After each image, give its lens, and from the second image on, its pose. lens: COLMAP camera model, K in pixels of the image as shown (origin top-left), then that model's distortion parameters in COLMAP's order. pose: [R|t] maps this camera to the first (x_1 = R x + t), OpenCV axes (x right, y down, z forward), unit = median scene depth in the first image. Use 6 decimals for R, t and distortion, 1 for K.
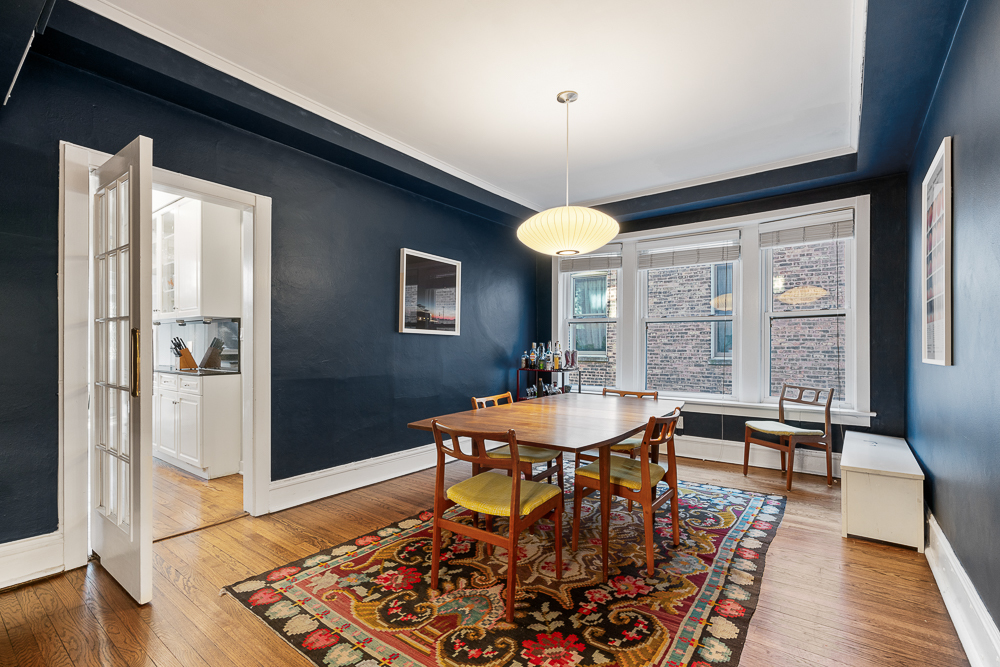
lens RADIAL K [[449.7, 0, 497.4], [0, 449.7, 334.3], [0, 0, 1]] dist [-0.012393, 0.005469]
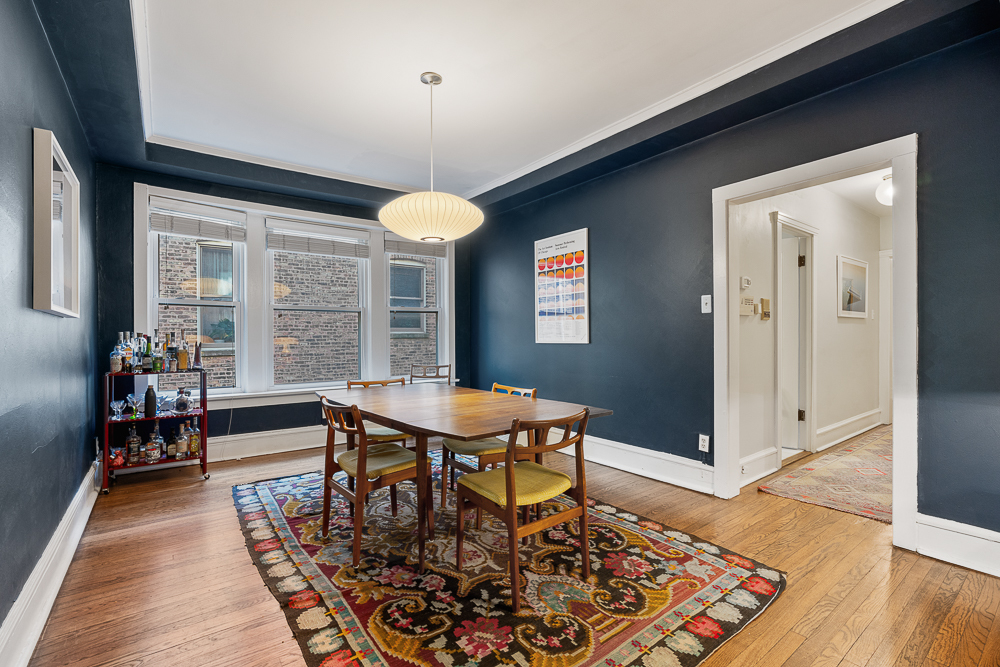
lens RADIAL K [[449.7, 0, 497.4], [0, 449.7, 334.3], [0, 0, 1]] dist [-0.012393, 0.005469]
pose [[0.283335, -0.004398, 0.959011, -0.915911], [-0.018422, 0.999780, 0.010028, 0.012873], [-0.958844, -0.020509, 0.283191, 0.734171]]
